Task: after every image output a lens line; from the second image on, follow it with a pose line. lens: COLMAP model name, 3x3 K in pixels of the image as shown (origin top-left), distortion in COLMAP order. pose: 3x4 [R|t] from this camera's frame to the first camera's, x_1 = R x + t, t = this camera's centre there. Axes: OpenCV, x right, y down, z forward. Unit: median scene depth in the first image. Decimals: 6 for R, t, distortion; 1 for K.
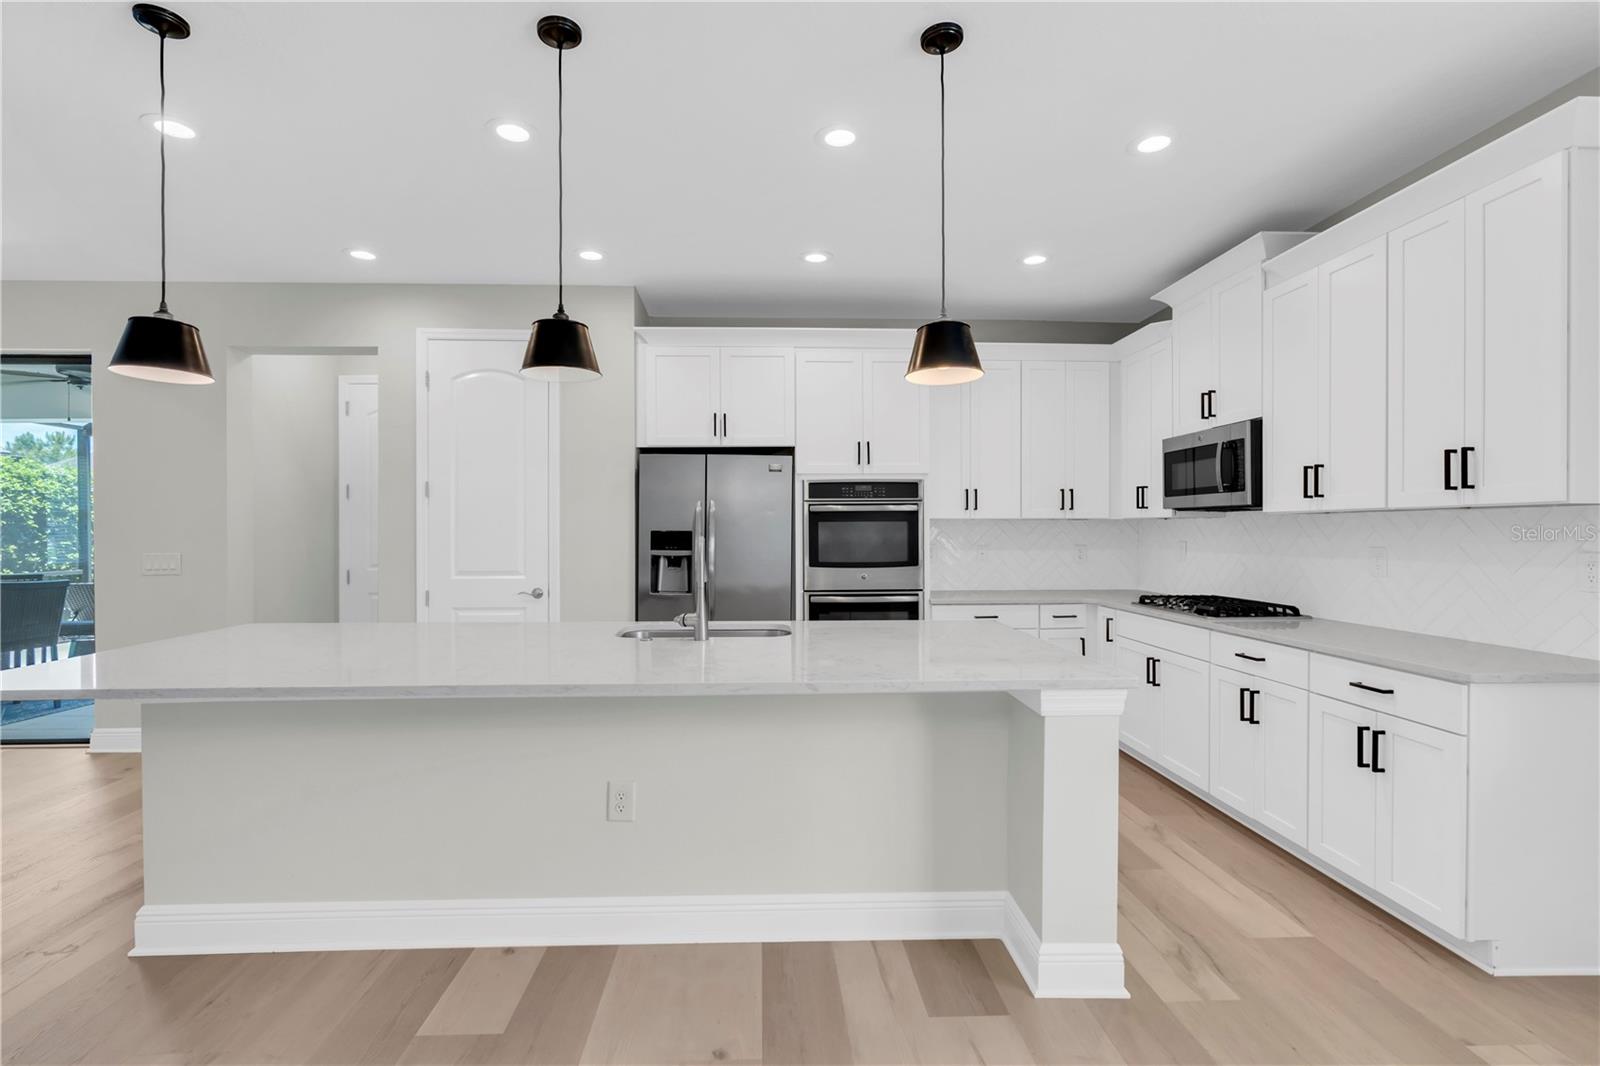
lens RADIAL K [[721.0, 0, 798.3], [0, 721.0, 533.4], [0, 0, 1]] dist [-0.002413, 0.000197]
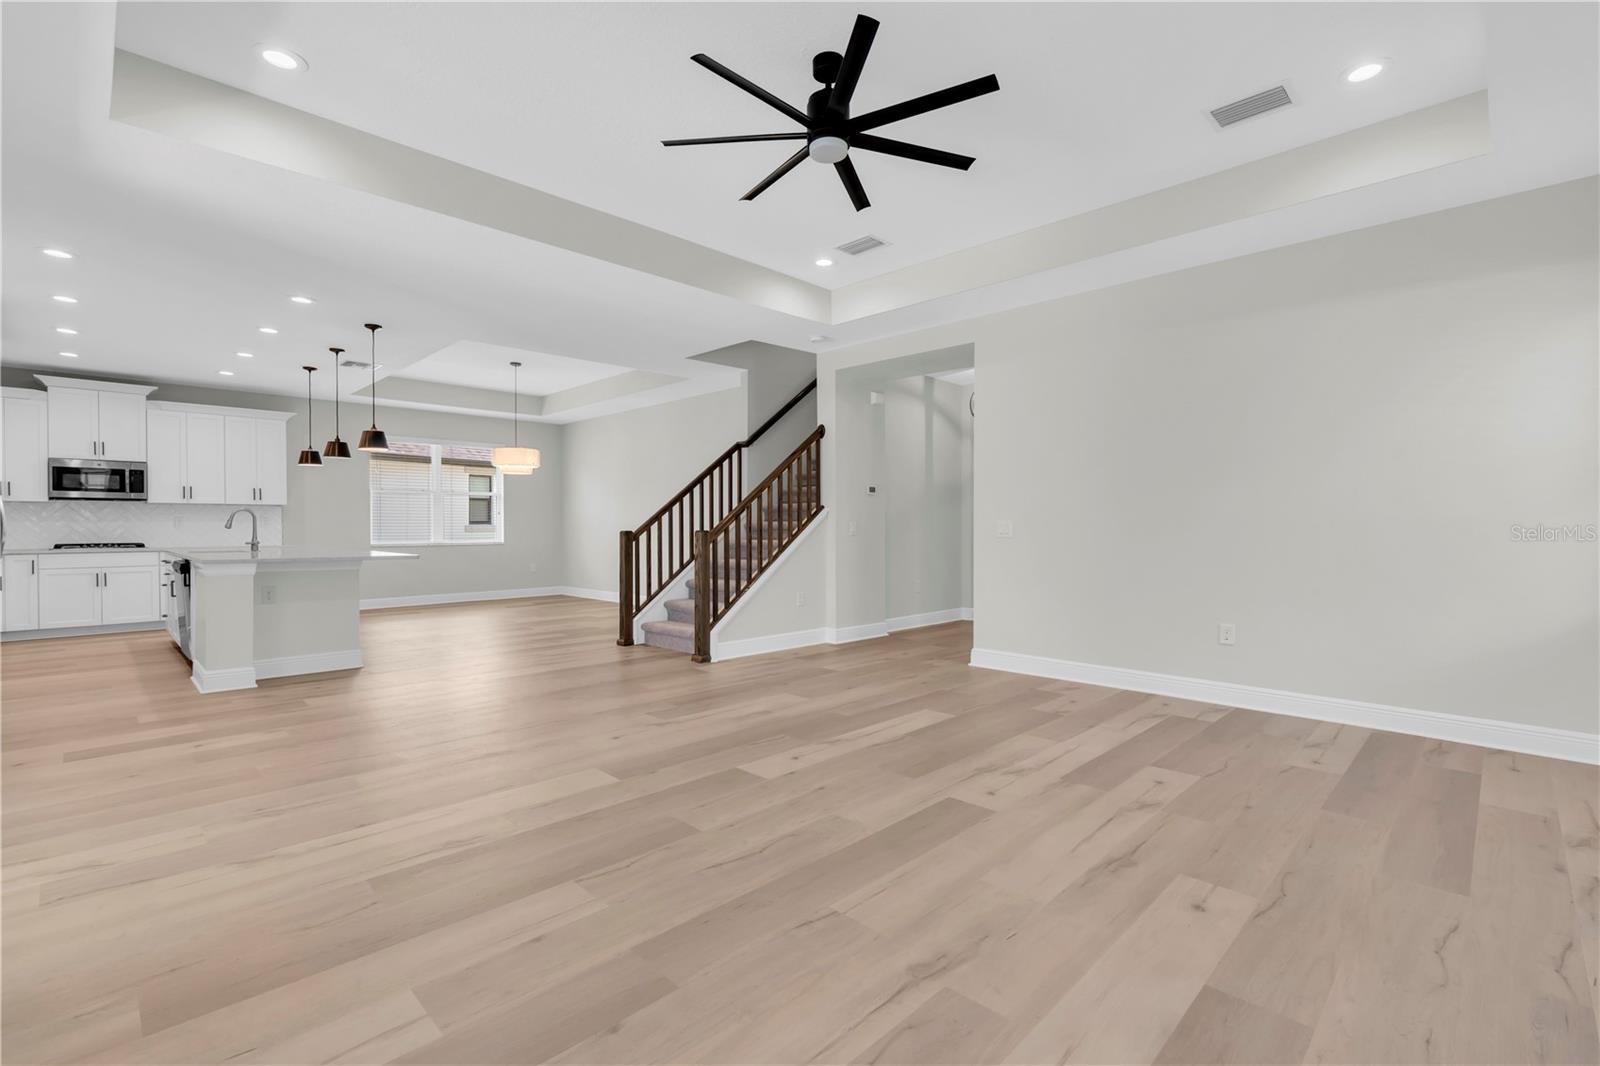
lens RADIAL K [[721.0, 0, 798.3], [0, 721.0, 533.4], [0, 0, 1]] dist [-0.002413, 0.000197]
pose [[-0.675494, -0.005890, 0.737342, -2.089856], [0.006553, 0.999881, 0.013991, 0.043837], [-0.737337, 0.014283, -0.675374, 0.843867]]
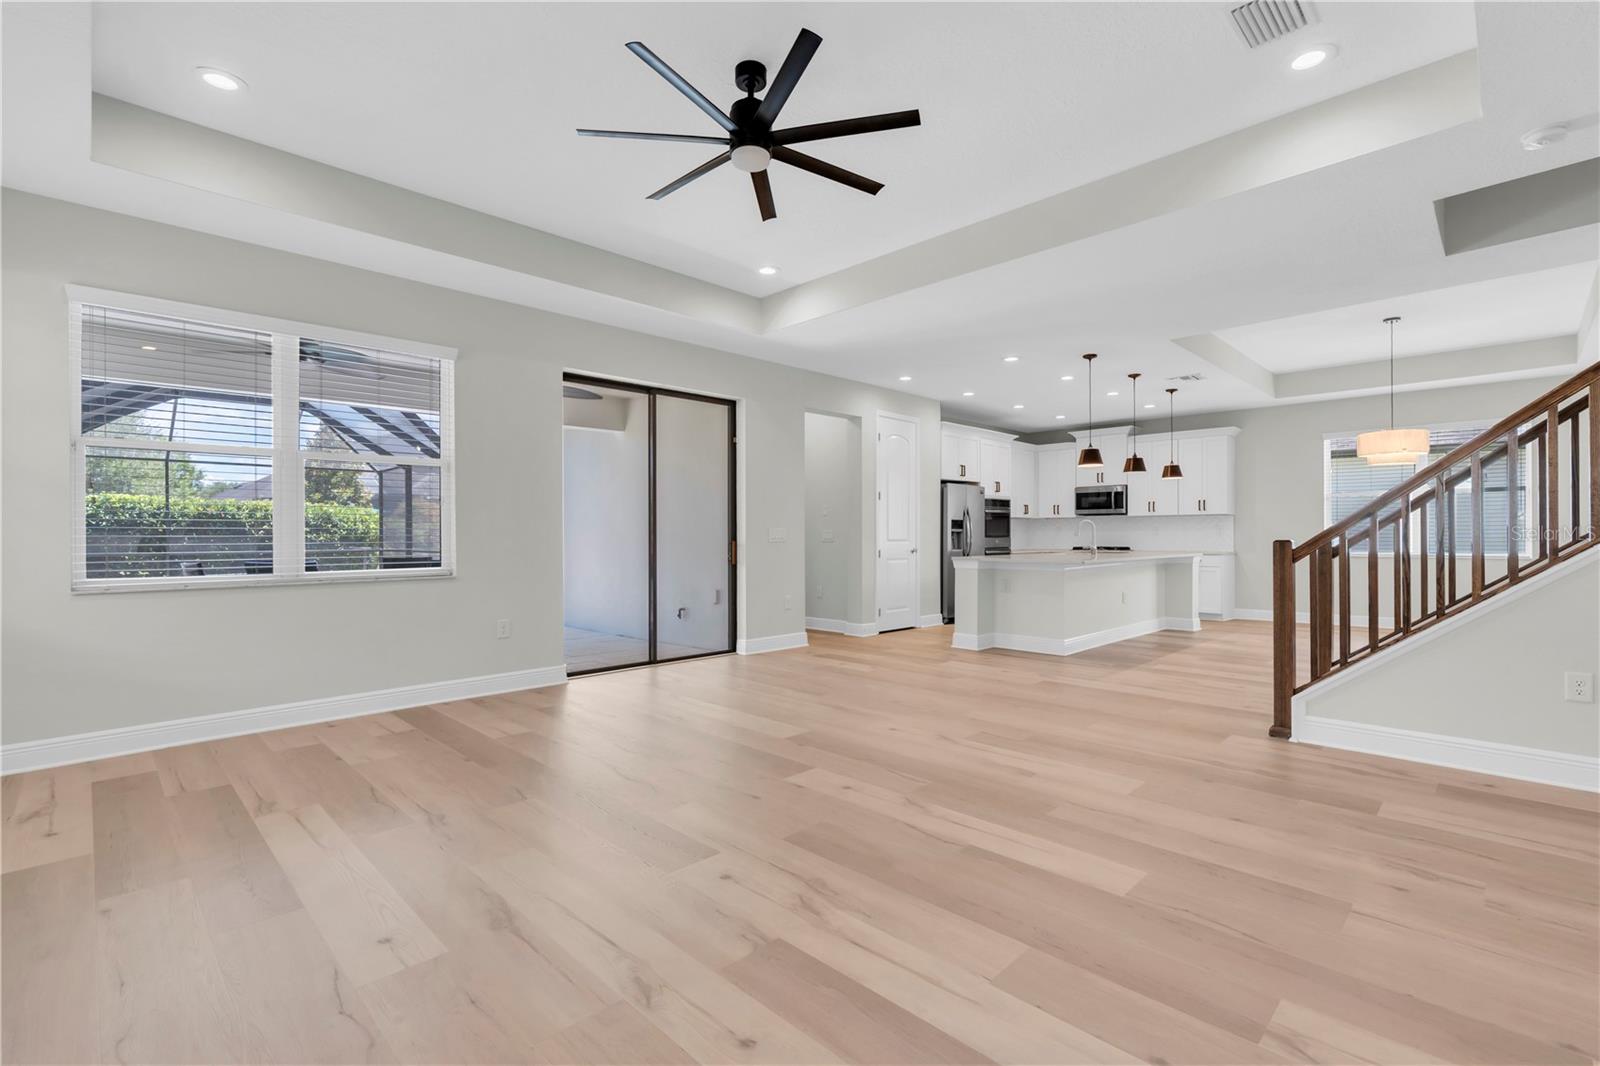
lens RADIAL K [[721.0, 0, 798.3], [0, 721.0, 533.4], [0, 0, 1]] dist [-0.002413, 0.000197]
pose [[0.741660, 0.001190, 0.670775, -2.023645], [0.005909, 0.999948, -0.008308, 0.052435], [-0.670750, 0.010125, 0.741615, -0.275334]]
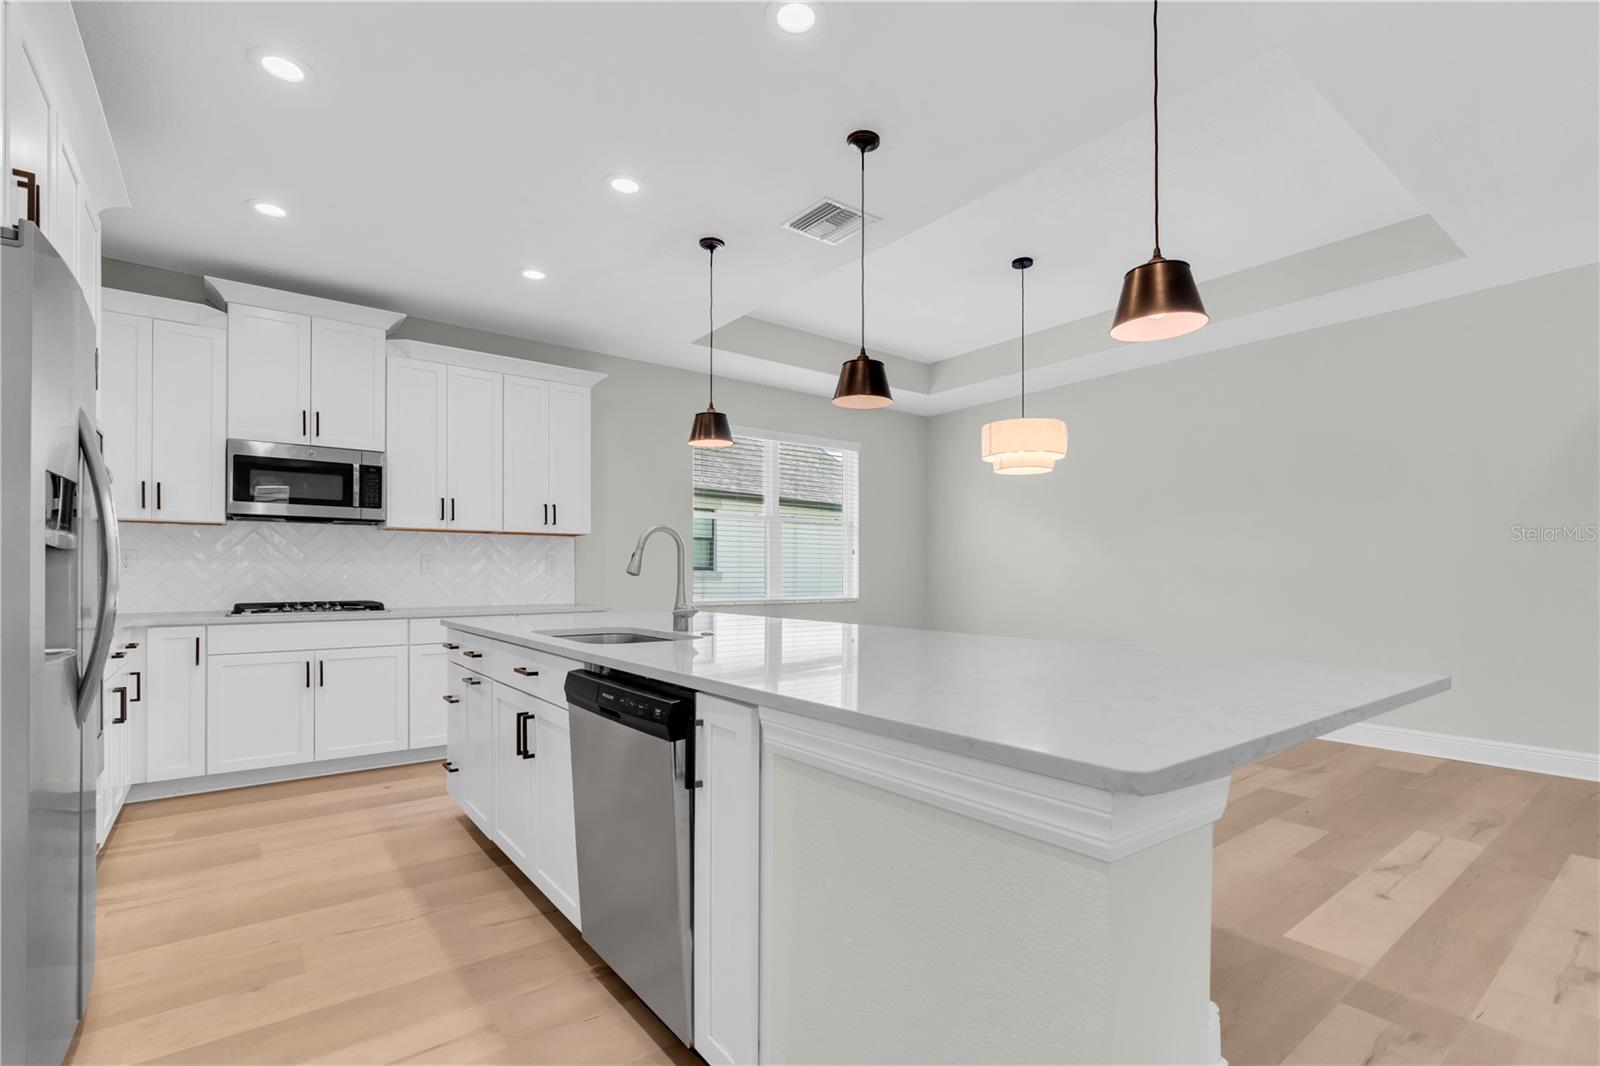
lens RADIAL K [[744.1, 0, 800.4], [0, 744.1, 567.4], [0, 0, 1]] dist [-0.004360, -0.000340]
pose [[-0.573257, 0.010078, 0.819314, -0.707112], [0.006663, 0.999949, -0.007638, 0.048064], [-0.819349, 0.001080, -0.573295, 0.952150]]
